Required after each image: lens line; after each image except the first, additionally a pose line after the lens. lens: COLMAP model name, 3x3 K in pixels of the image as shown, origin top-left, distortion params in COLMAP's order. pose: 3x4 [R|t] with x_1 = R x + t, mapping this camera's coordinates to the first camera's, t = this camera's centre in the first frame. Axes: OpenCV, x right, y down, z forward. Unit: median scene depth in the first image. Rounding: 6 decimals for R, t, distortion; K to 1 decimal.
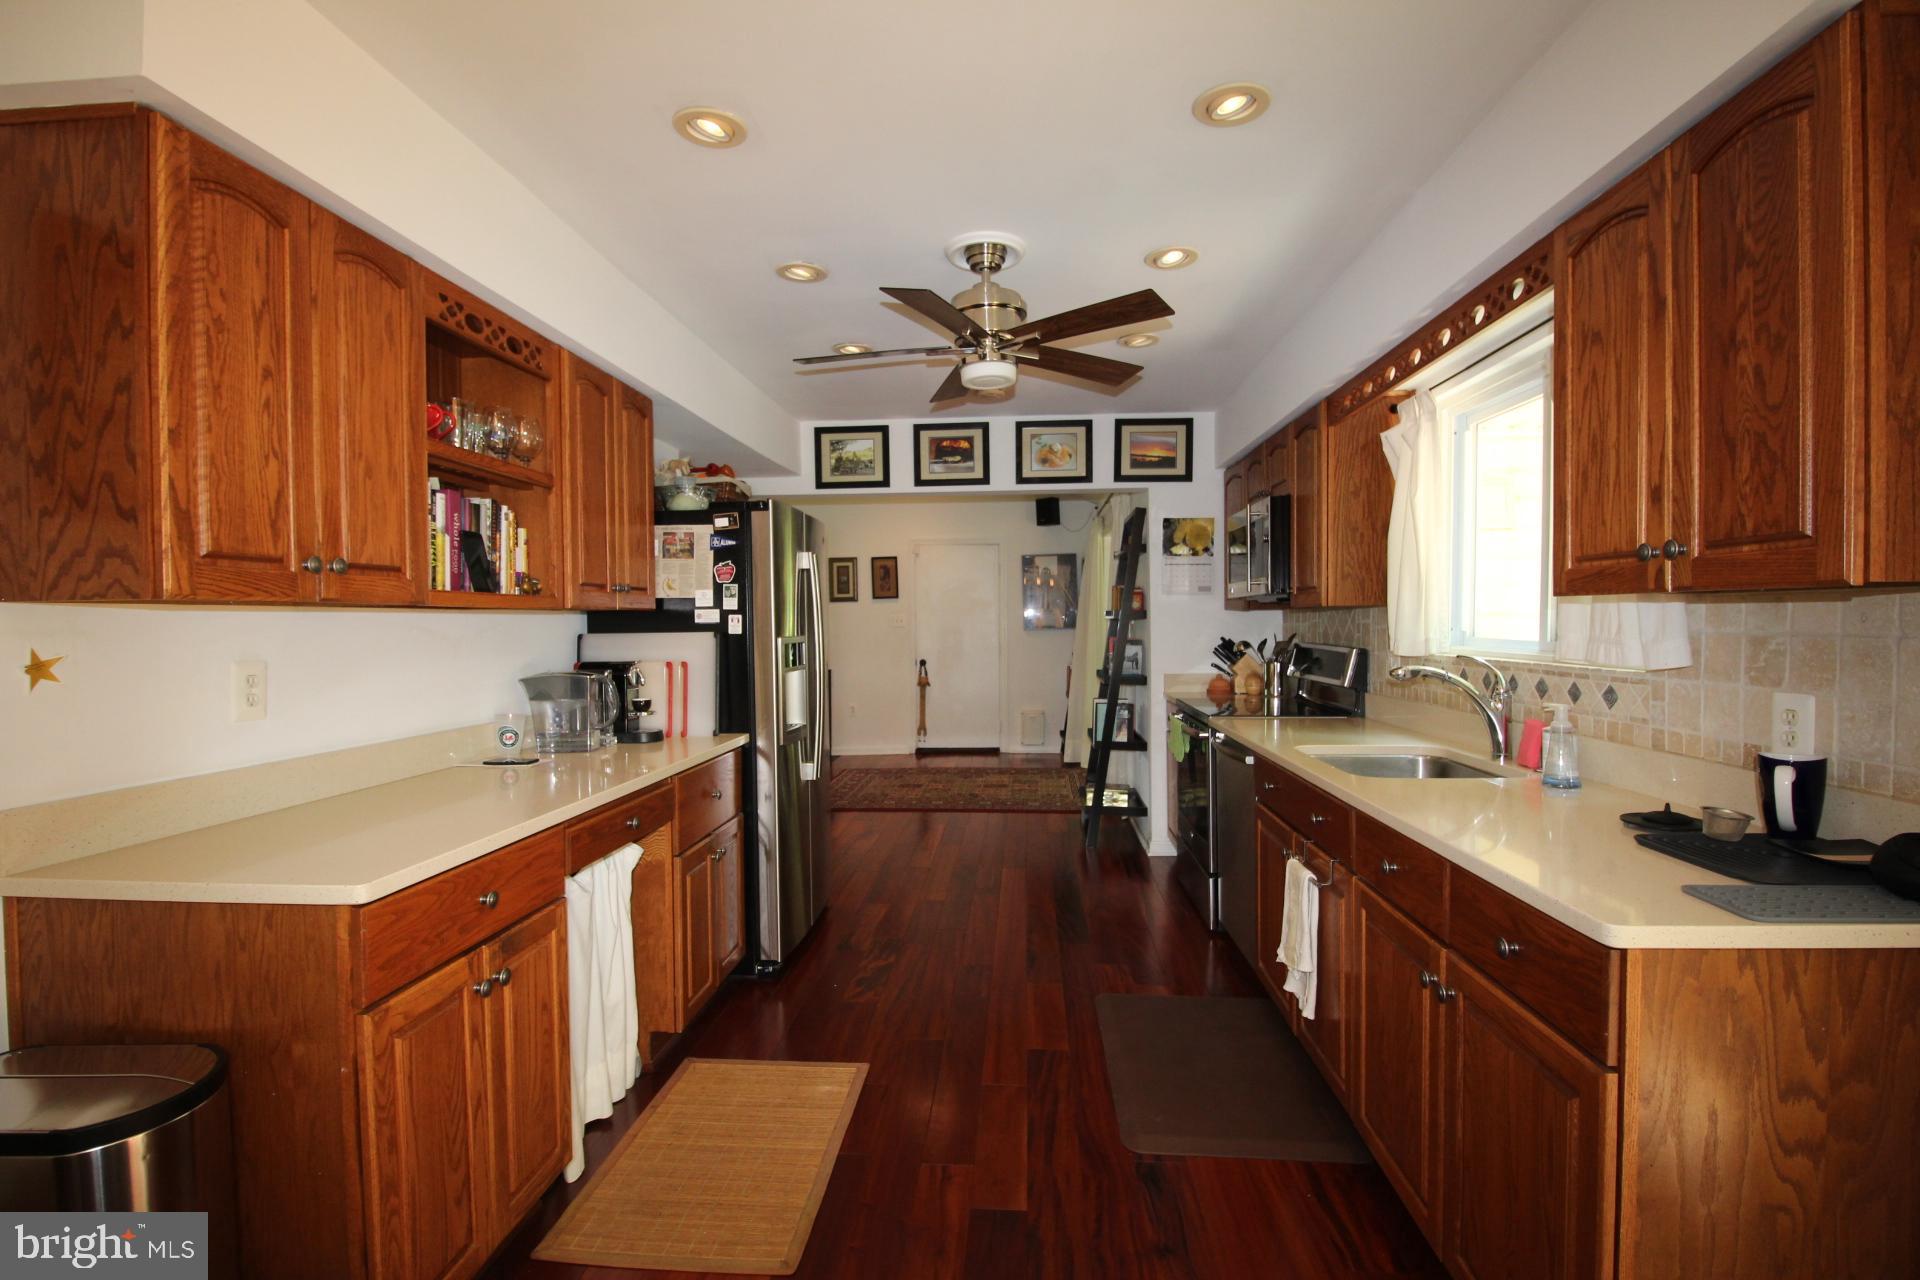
lens RADIAL K [[886.1, 0, 952.7], [0, 886.1, 635.4], [0, 0, 1]] dist [-0.013684, -0.006664]
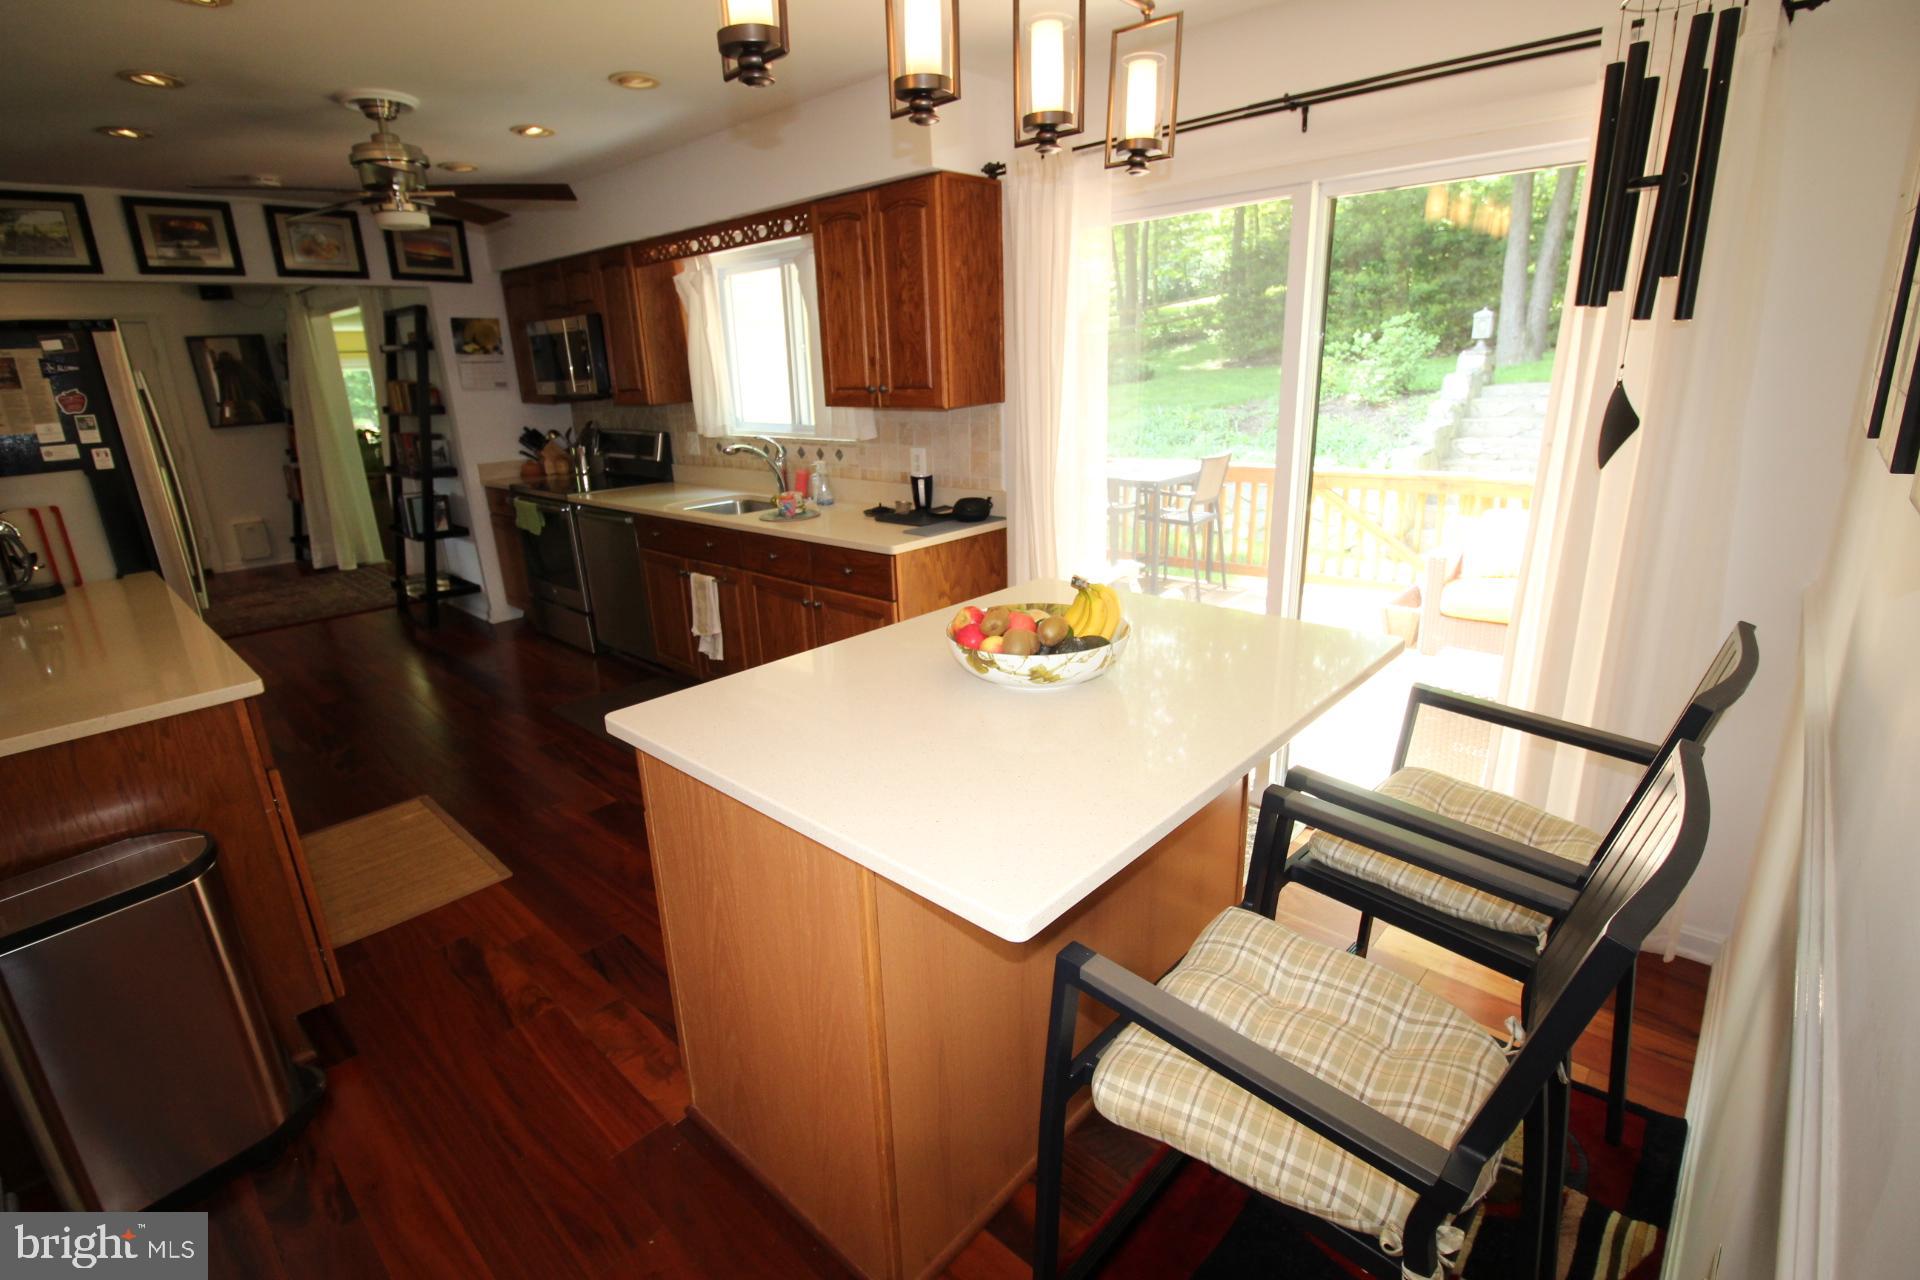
lens RADIAL K [[886.1, 0, 959.4], [0, 886.1, 630.1], [0, 0, 1]] dist [-0.013684, -0.006664]
pose [[0.622347, -0.236922, 0.746024, -0.500544], [0.040890, 0.961631, 0.271283, -0.061294], [-0.781673, -0.138327, 0.608155, -0.350515]]
